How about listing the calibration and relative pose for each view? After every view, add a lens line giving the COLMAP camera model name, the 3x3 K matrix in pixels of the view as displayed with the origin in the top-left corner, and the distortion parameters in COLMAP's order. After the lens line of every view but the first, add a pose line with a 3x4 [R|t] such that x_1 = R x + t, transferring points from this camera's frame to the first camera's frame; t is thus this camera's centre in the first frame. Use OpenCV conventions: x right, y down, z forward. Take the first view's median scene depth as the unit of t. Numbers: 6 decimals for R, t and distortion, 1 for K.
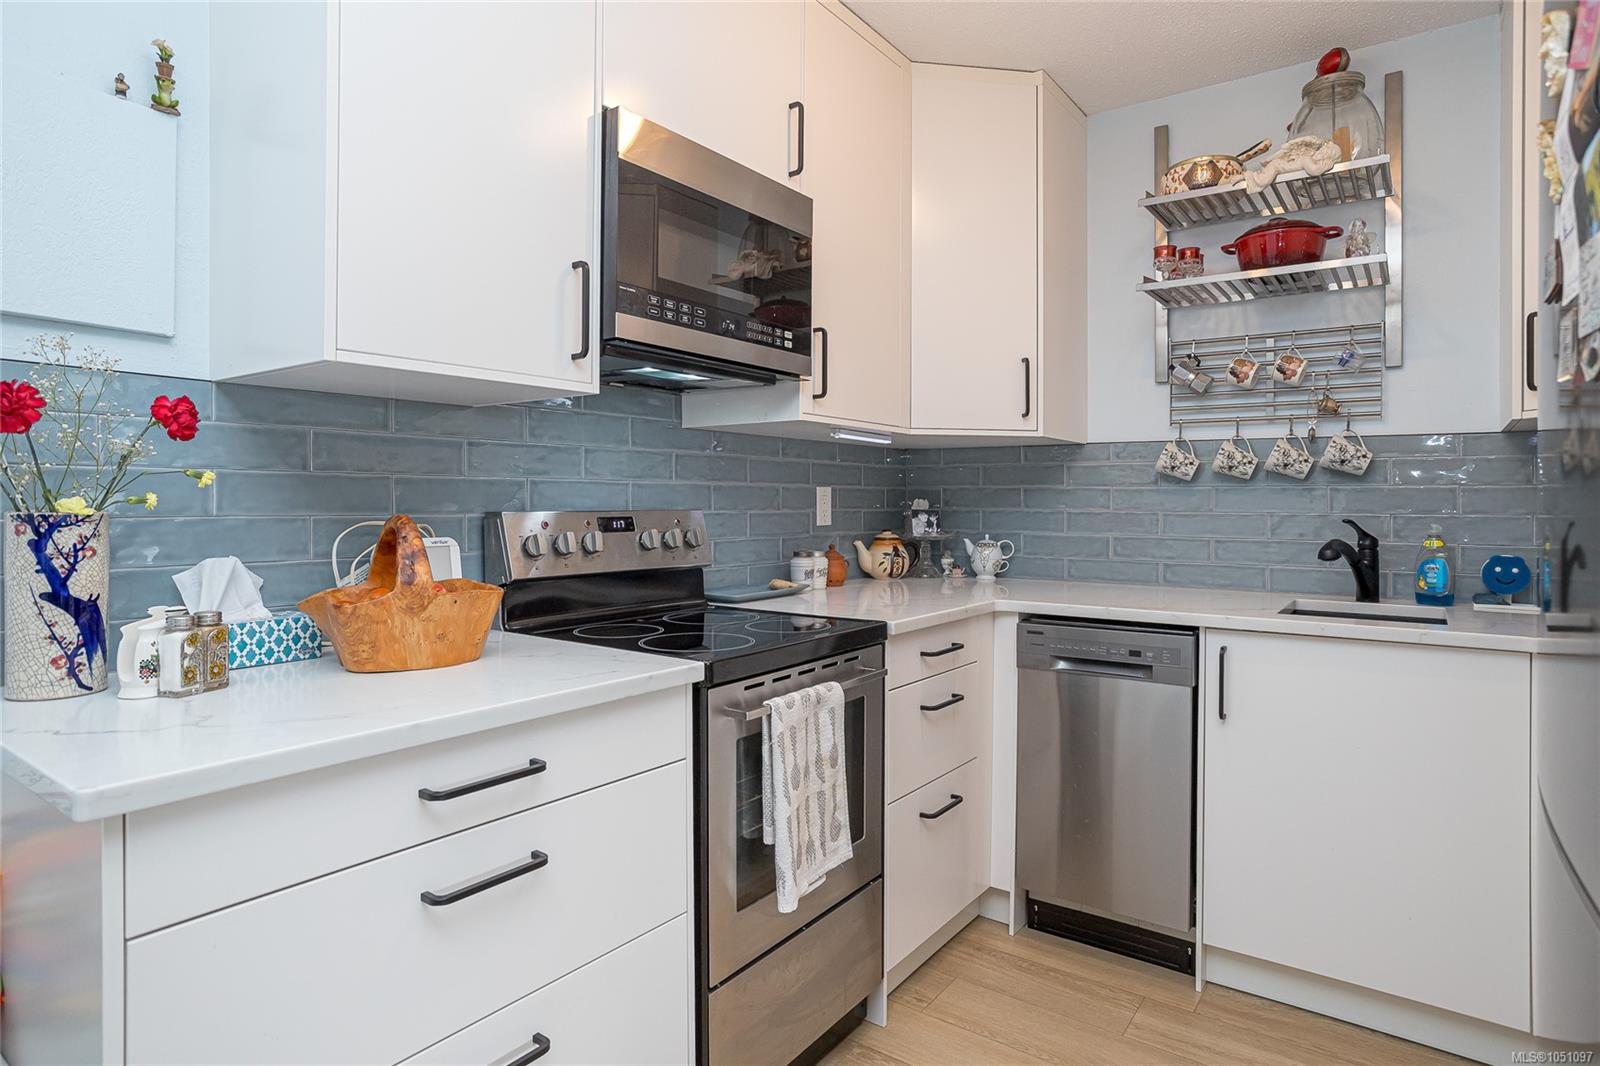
lens RADIAL K [[878.2, 0, 801.9], [0, 878.2, 503.1], [0, 0, 1]] dist [-0.060016, 0.042217]
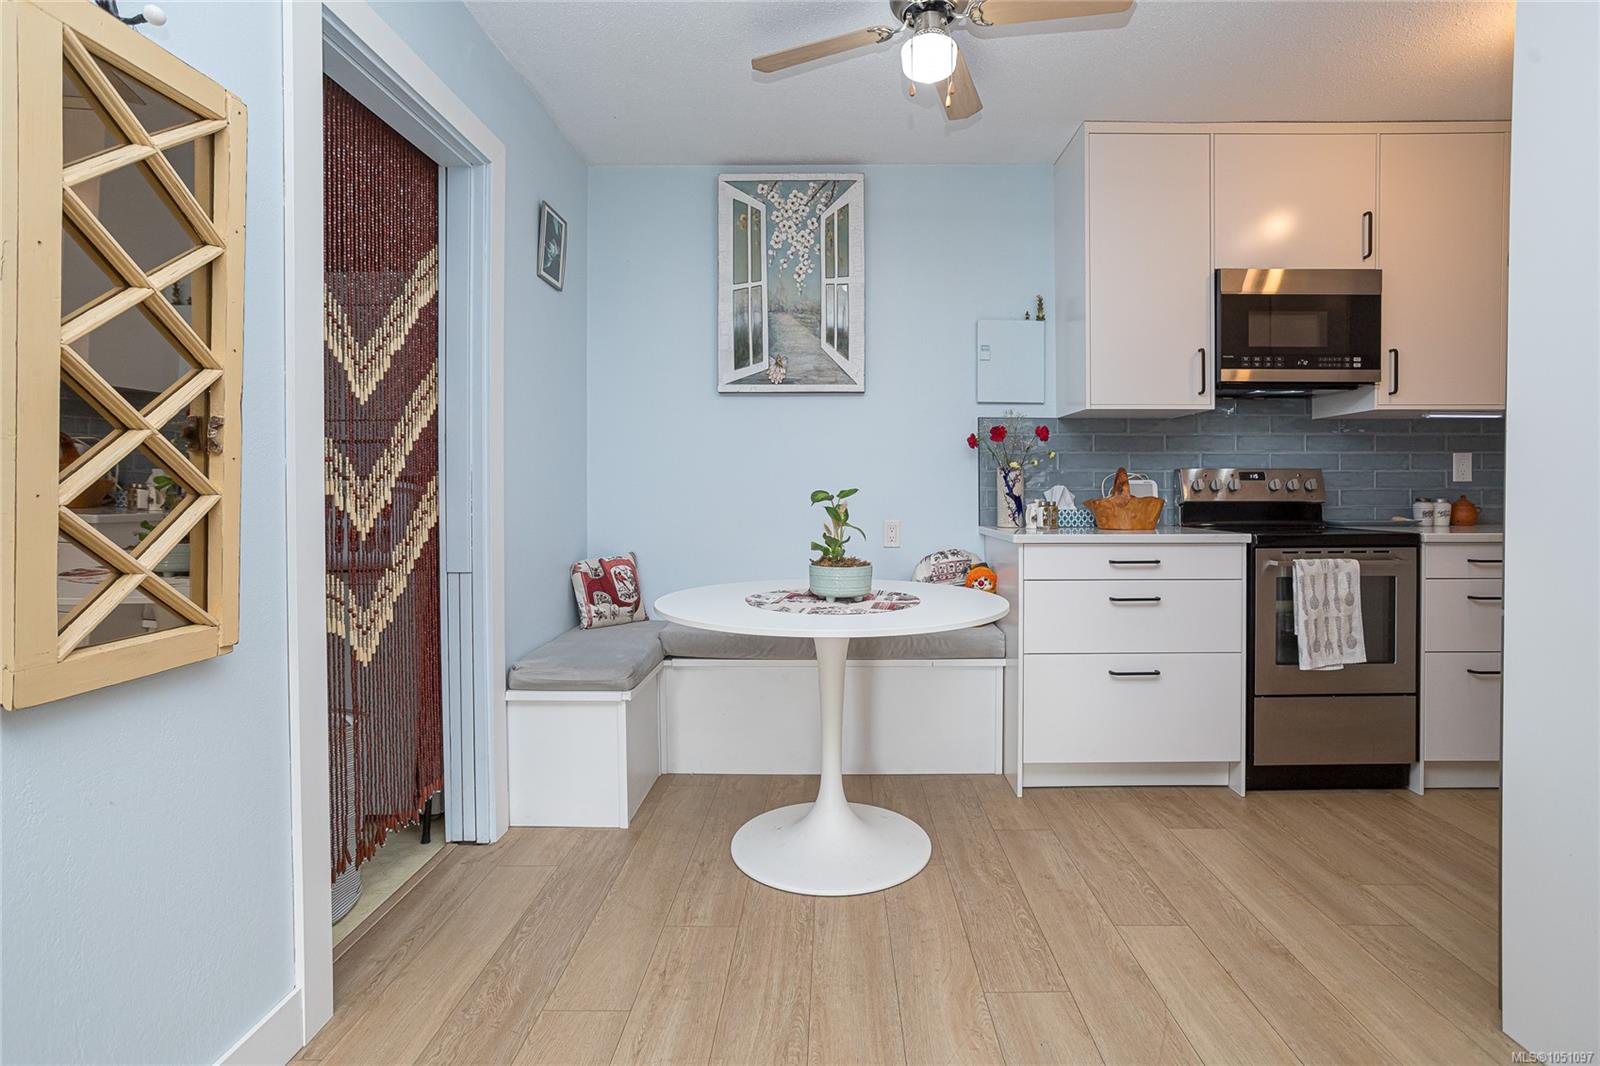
lens RADIAL K [[766.1, 0, 806.0], [0, 766.1, 501.1], [0, 0, 1]] dist [-0.091254, 0.057993]
pose [[0.557723, 0.007235, -0.829996, 0.550700], [0.001981, 0.999948, 0.010048, 0.057963], [0.830025, -0.007248, 0.557679, -0.627944]]
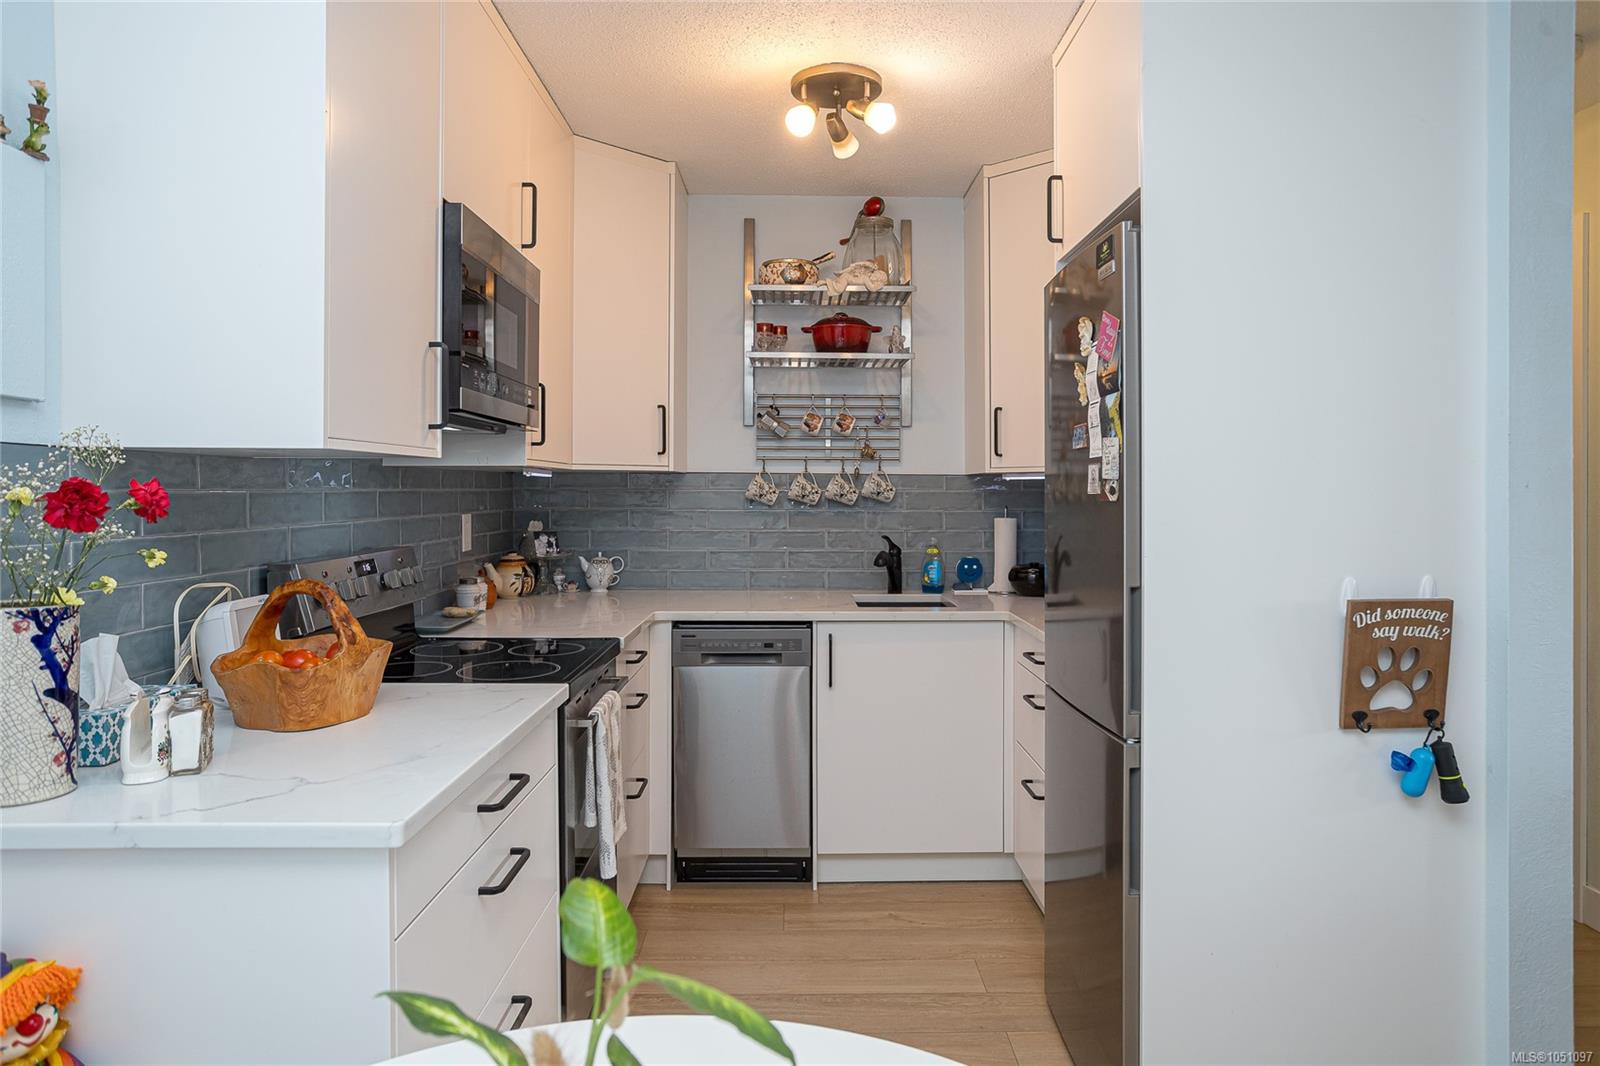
lens RADIAL K [[969.6, 0, 804.7], [0, 969.6, 489.4], [0, 0, 1]] dist [-0.059119, 0.051516]
pose [[0.801454, -0.003516, 0.598046, -0.462858], [0.003224, 0.999994, 0.001559, -0.066064], [-0.598047, 0.000679, 0.801460, -0.205459]]
